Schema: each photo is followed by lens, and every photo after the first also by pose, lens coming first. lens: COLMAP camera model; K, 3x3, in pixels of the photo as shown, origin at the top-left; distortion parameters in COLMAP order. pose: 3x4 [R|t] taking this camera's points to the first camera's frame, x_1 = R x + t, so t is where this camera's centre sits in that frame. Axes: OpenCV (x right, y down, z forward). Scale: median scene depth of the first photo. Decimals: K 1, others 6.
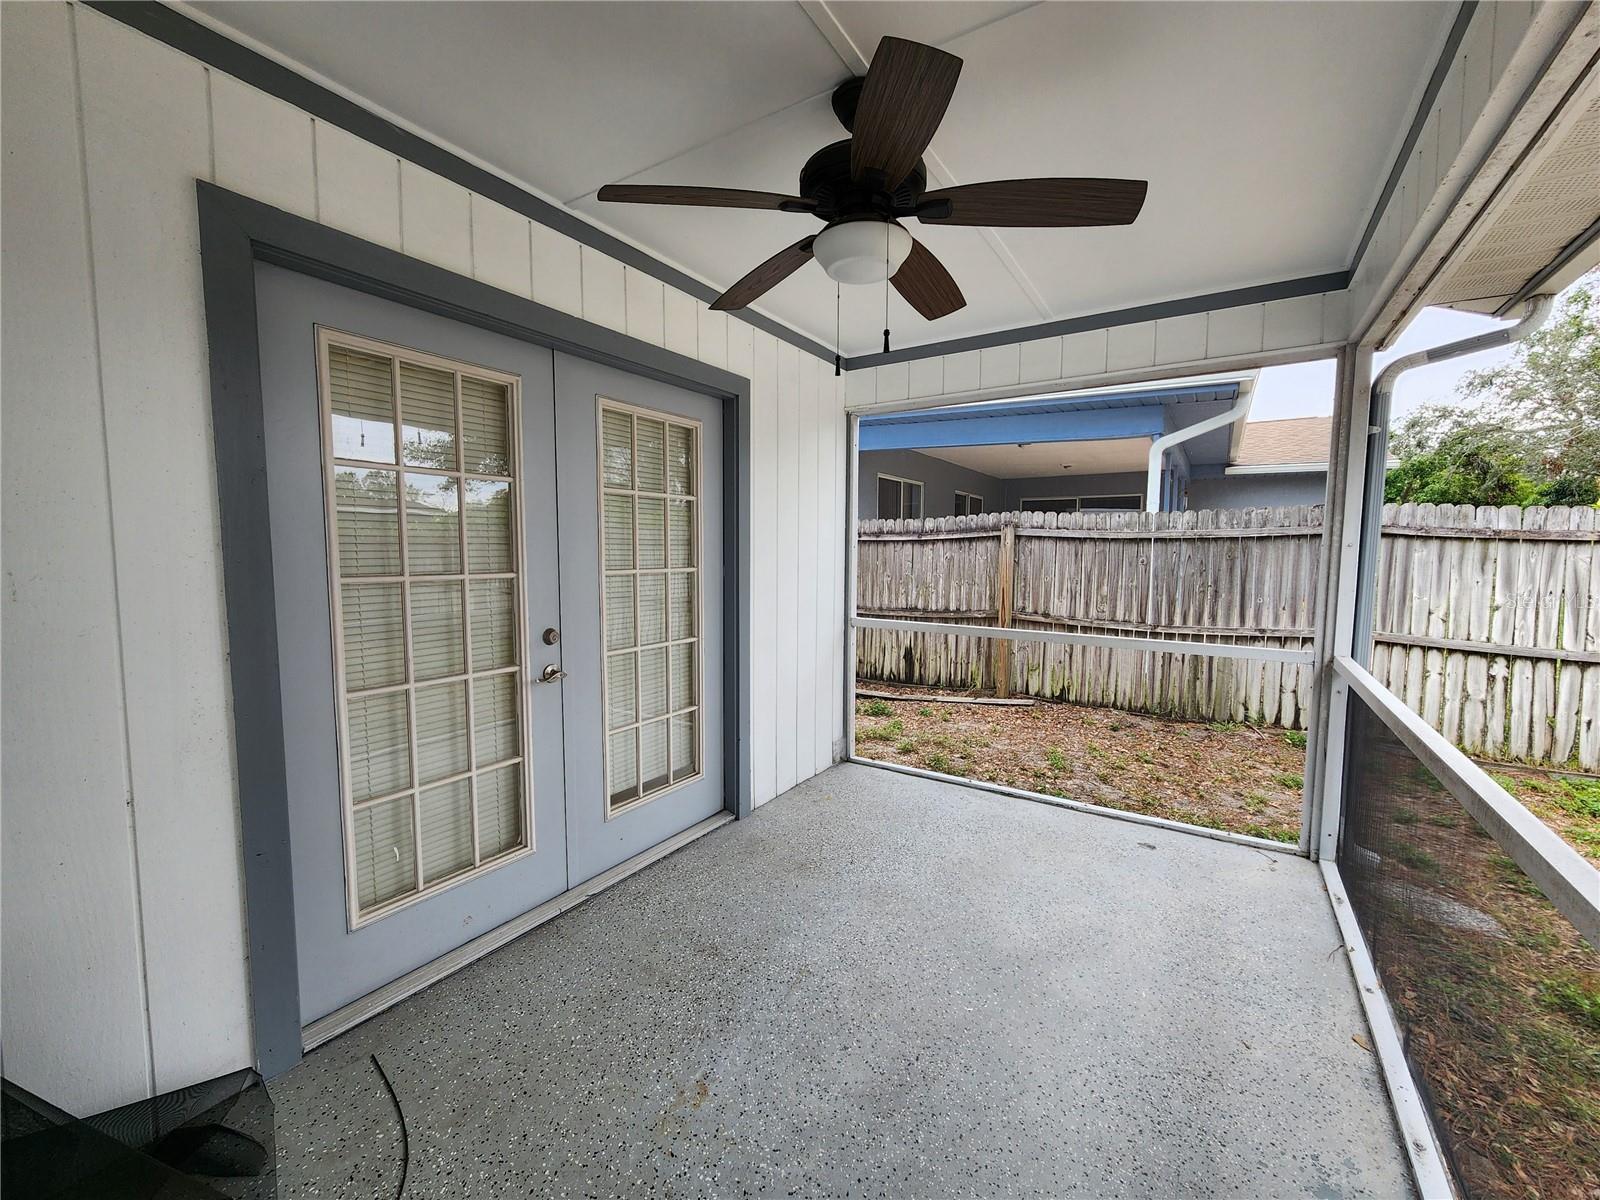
lens RADIAL K [[655.9, 0, 793.8], [0, 655.9, 603.6], [0, 0, 1]] dist [-0.002837, 0.000221]
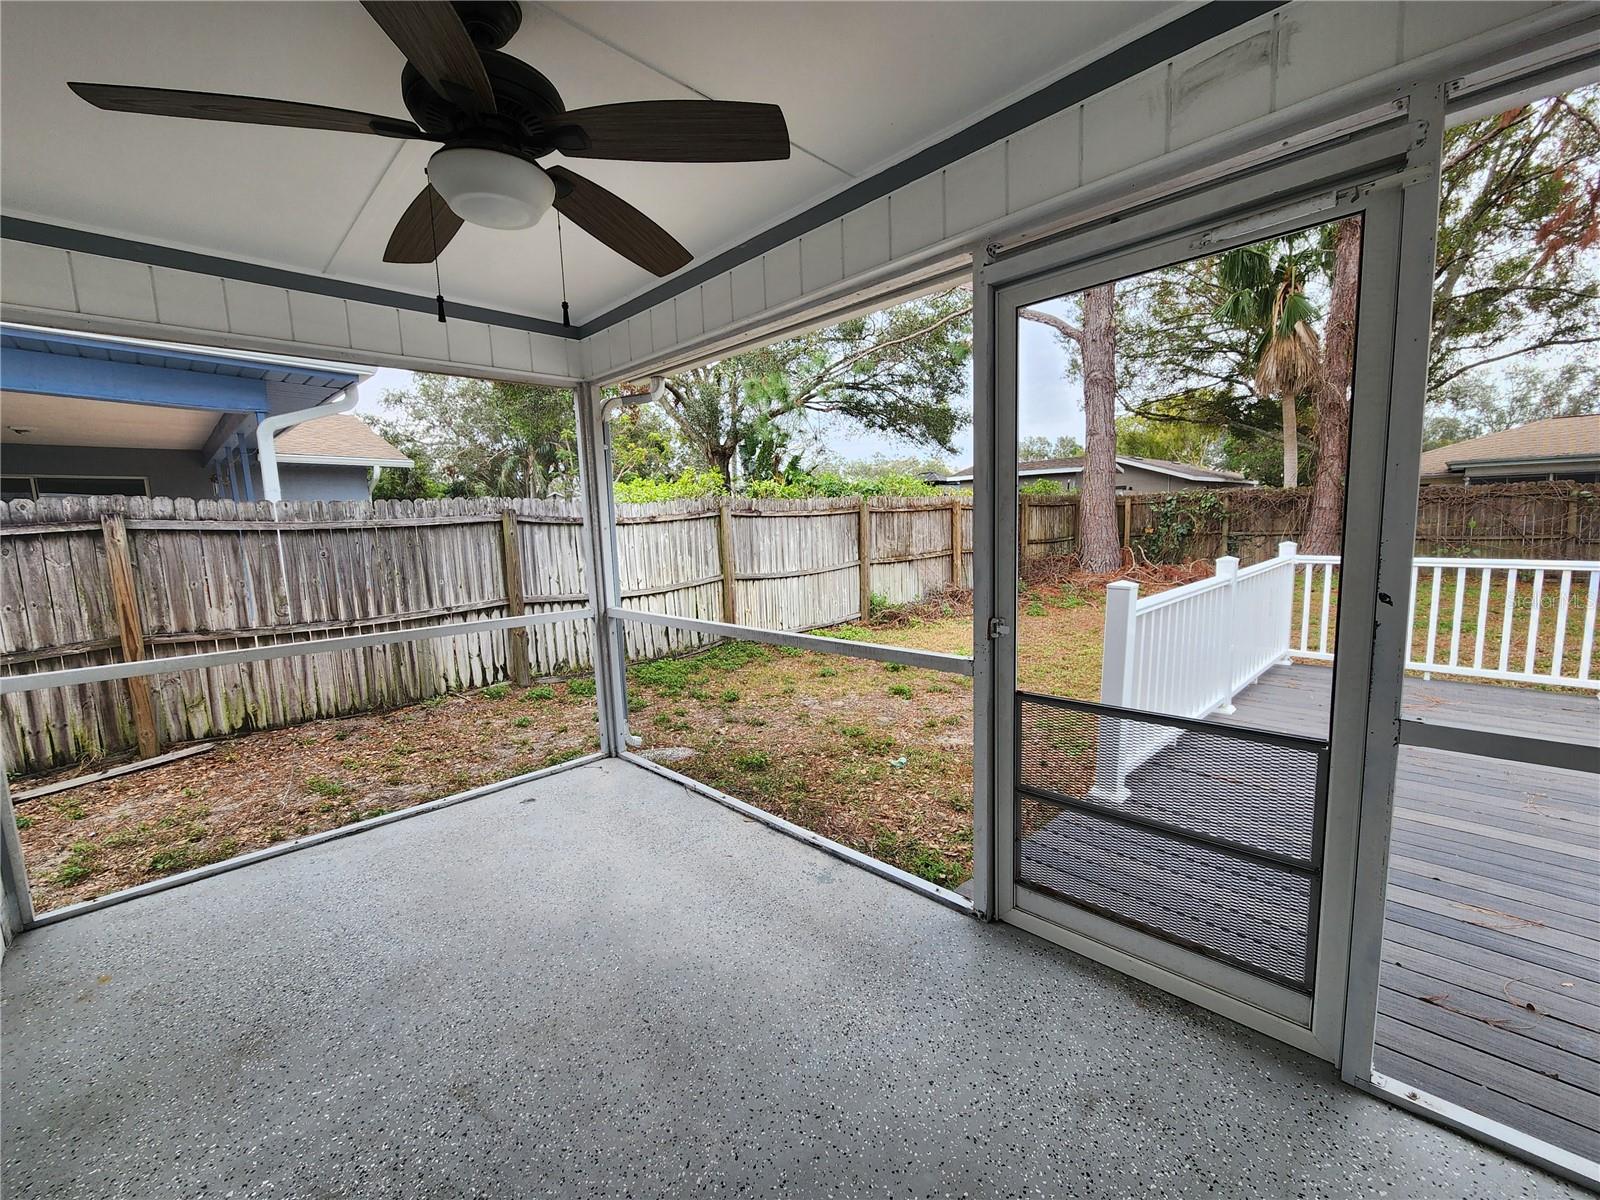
lens RADIAL K [[655.9, 0, 793.8], [0, 655.9, 603.6], [0, 0, 1]] dist [-0.002837, 0.000221]
pose [[0.205509, -0.130930, 0.969857, -0.247158], [0.117991, 0.987096, 0.108256, -0.018647], [-0.971516, 0.092186, 0.218306, 0.170684]]
